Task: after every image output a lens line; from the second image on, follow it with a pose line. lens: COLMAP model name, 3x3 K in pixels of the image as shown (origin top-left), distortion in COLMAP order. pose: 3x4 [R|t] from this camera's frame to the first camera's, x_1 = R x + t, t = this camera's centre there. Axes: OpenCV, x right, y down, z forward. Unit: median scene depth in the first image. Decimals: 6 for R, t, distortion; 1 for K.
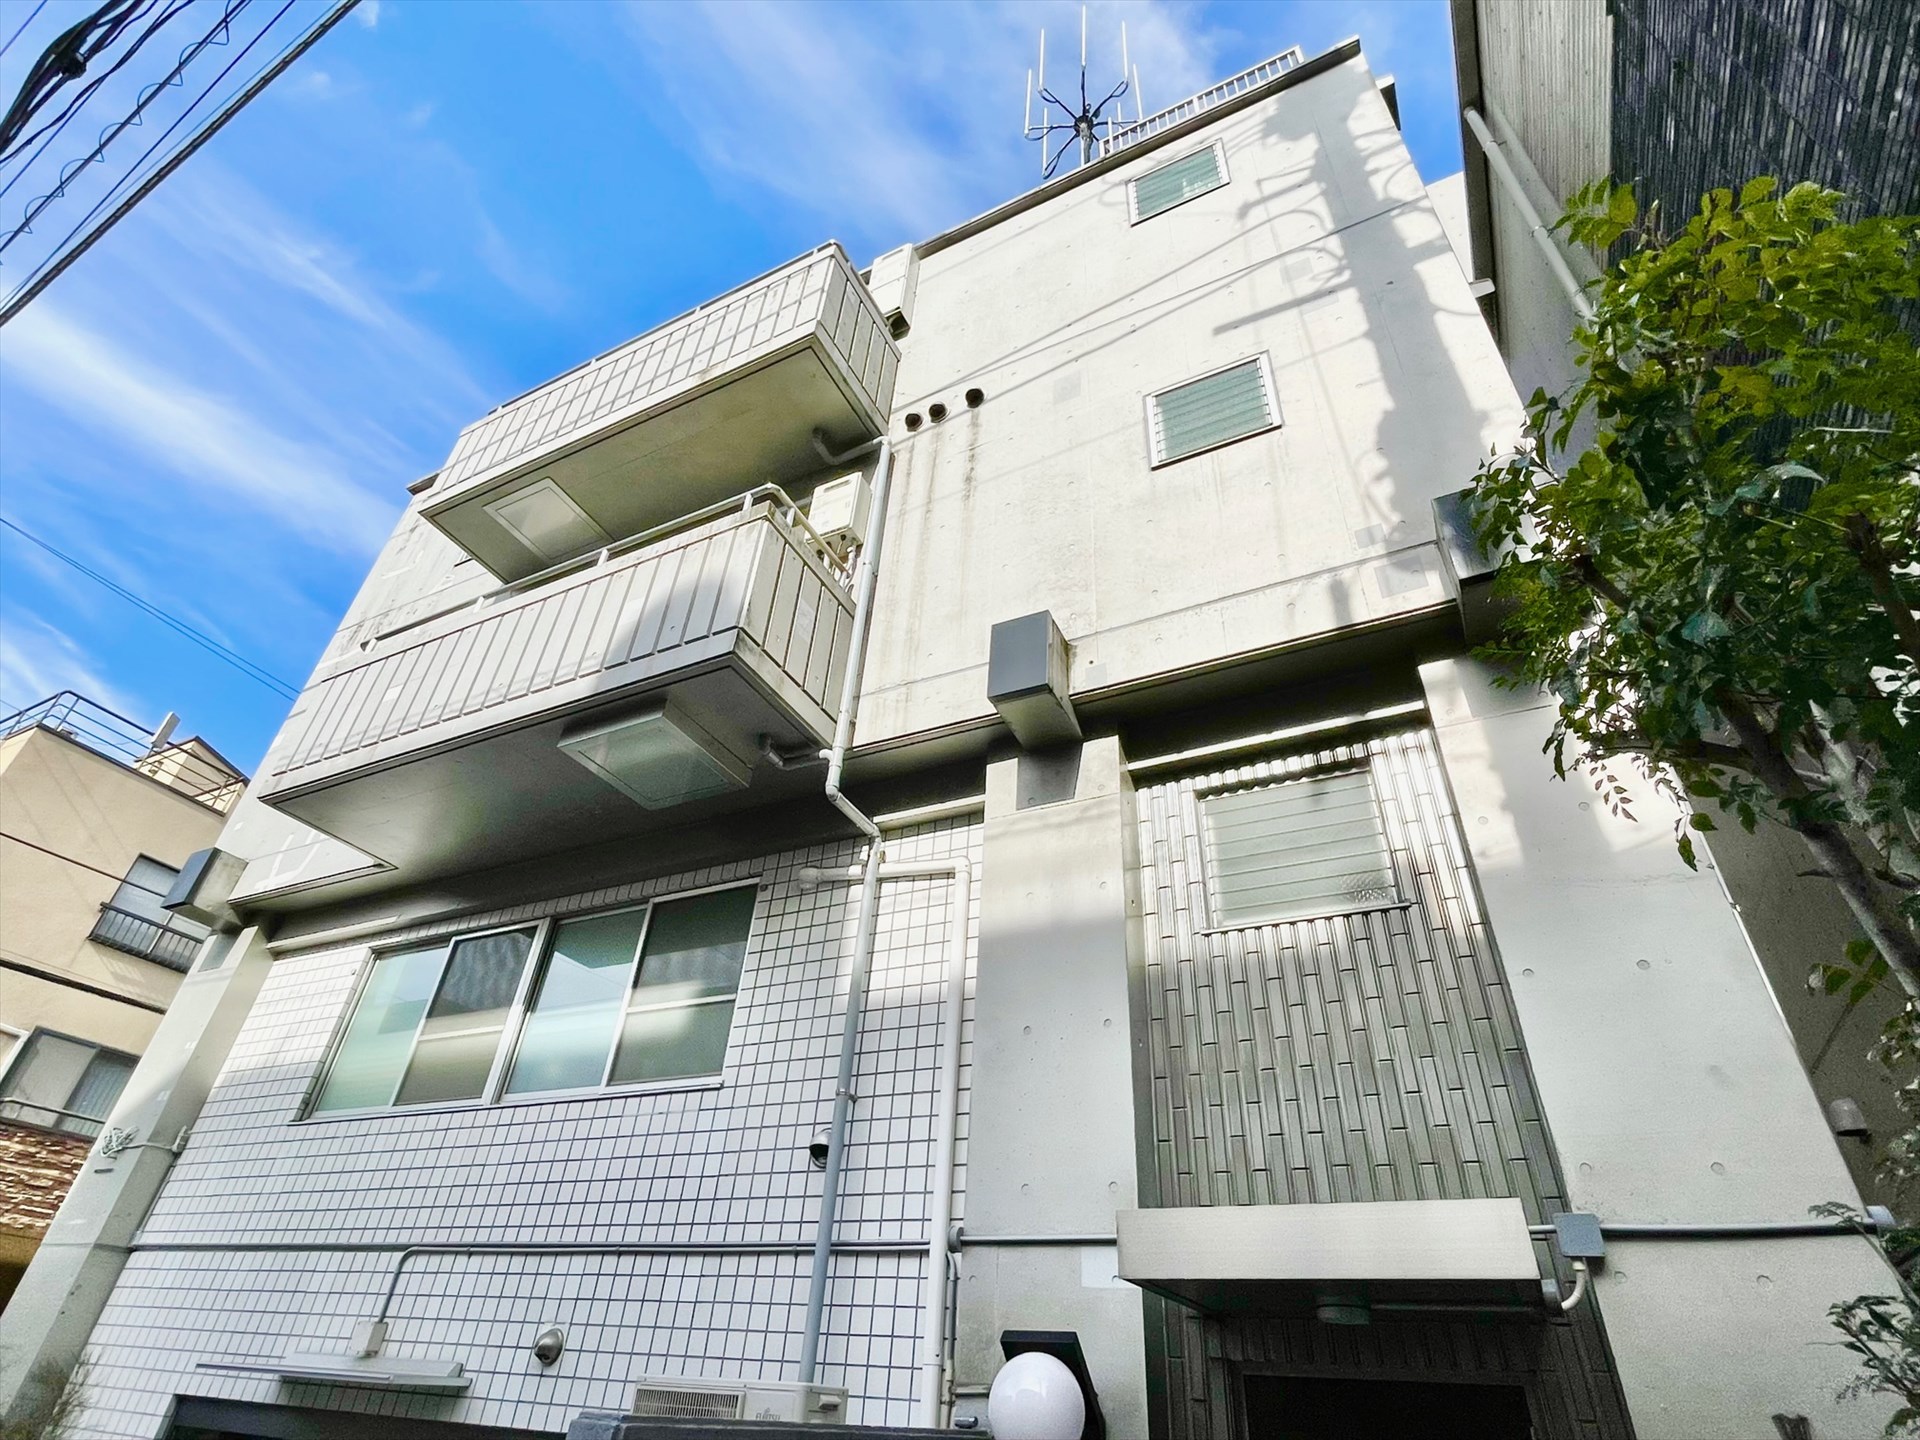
lens RADIAL K [[972.7, 0, 953.4], [0, 972.7, 714.0], [0, 0, 1]] dist [-0.004573, 0.000615]
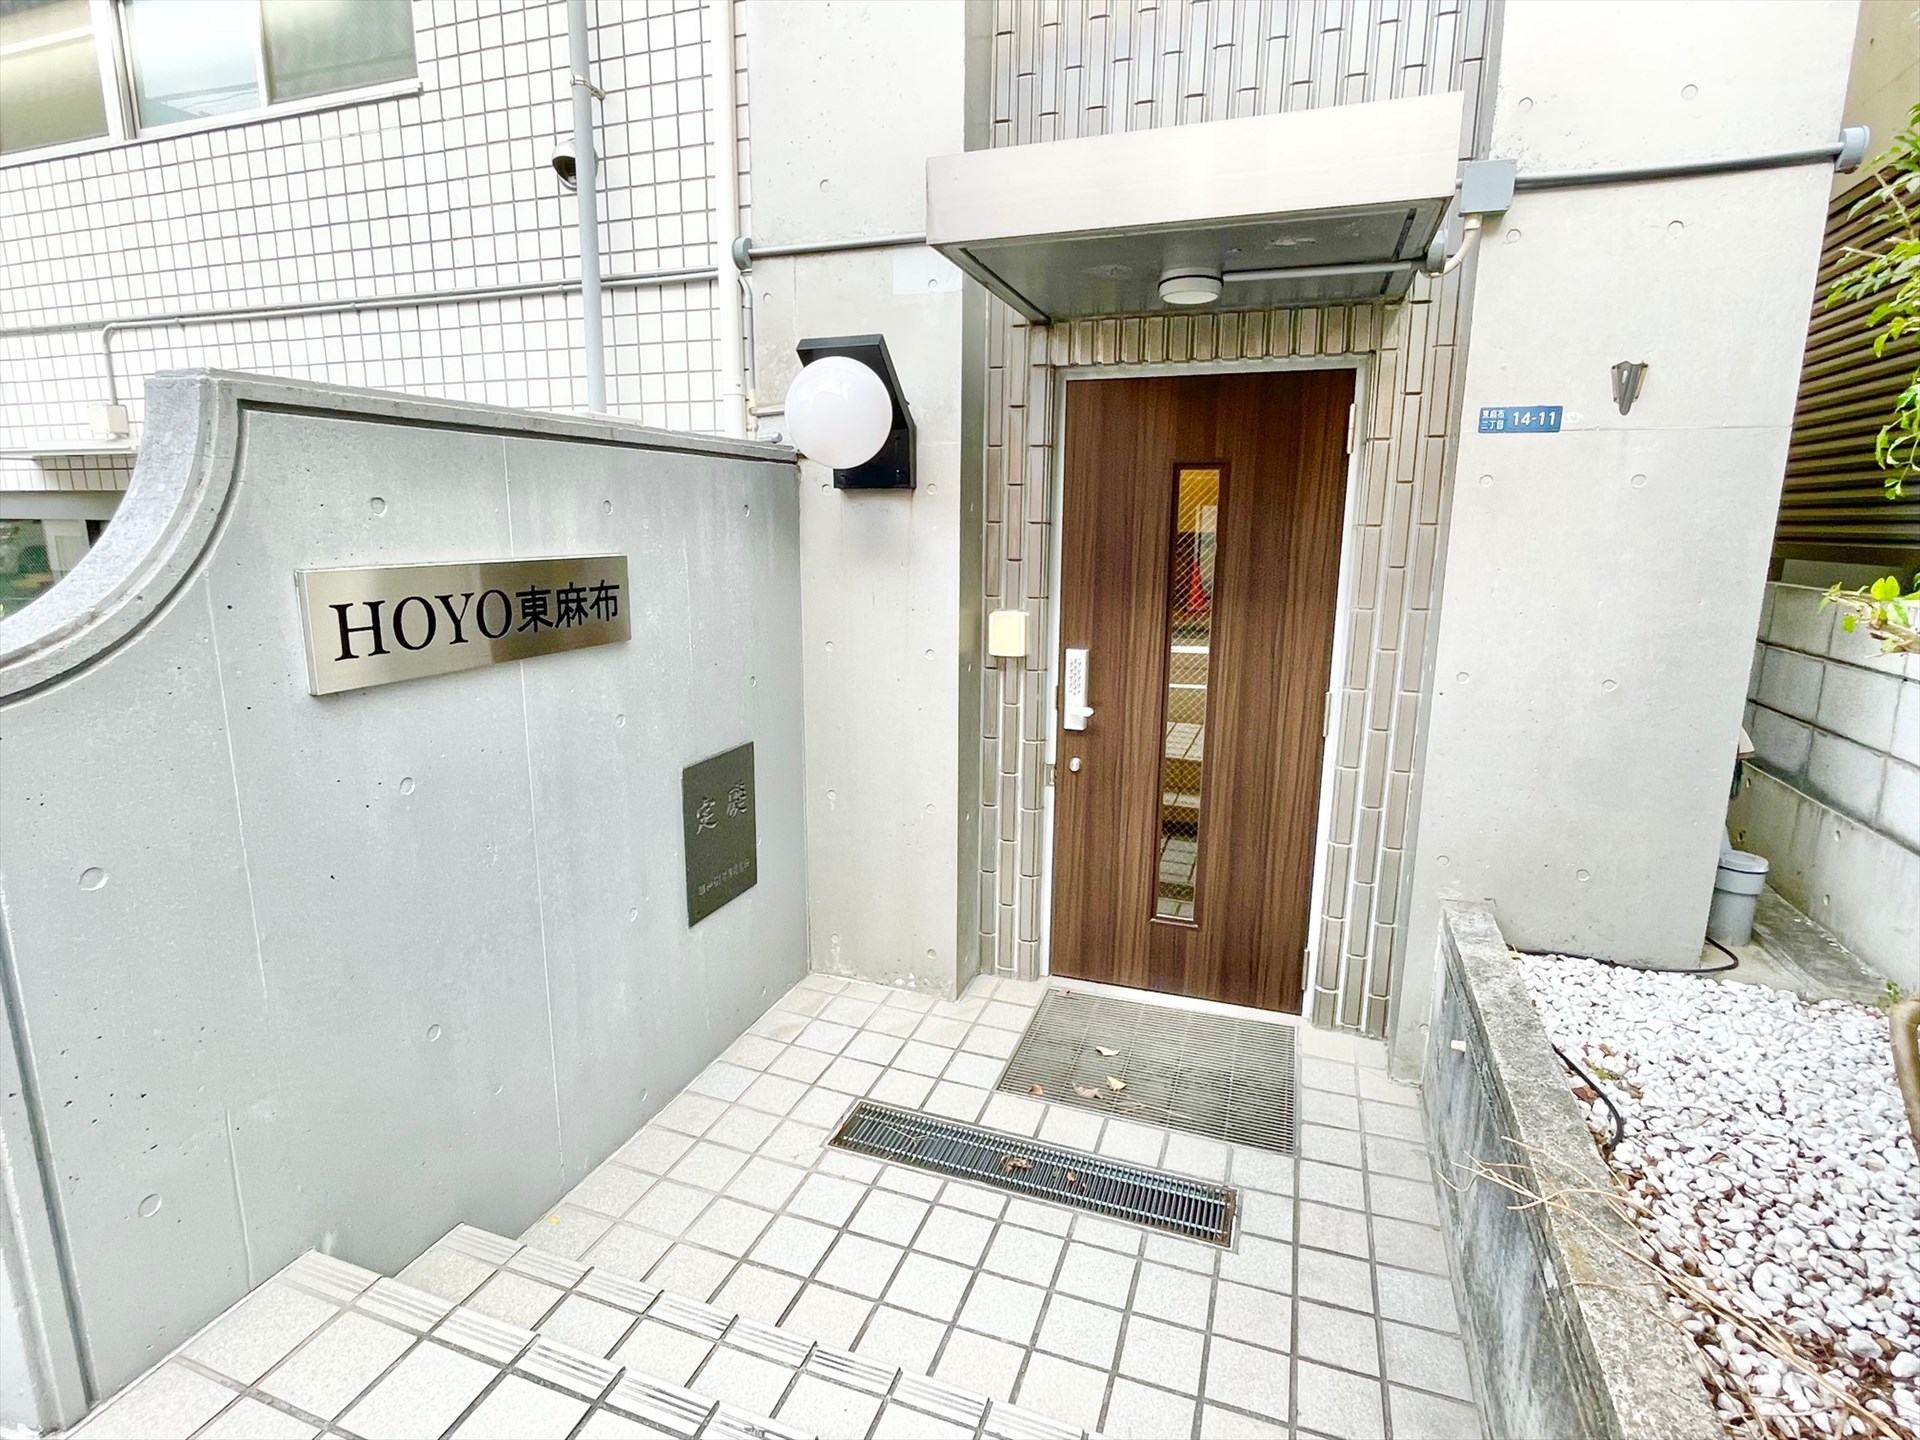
lens RADIAL K [[972.7, 0, 956.6], [0, 972.7, 715.6], [0, 0, 1]] dist [-0.004573, 0.000615]
pose [[0.990322, -0.075794, 0.116262, 0.044043], [-0.035215, 0.673063, 0.738746, 0.150726], [-0.134244, -0.735691, 0.663880, 0.114214]]
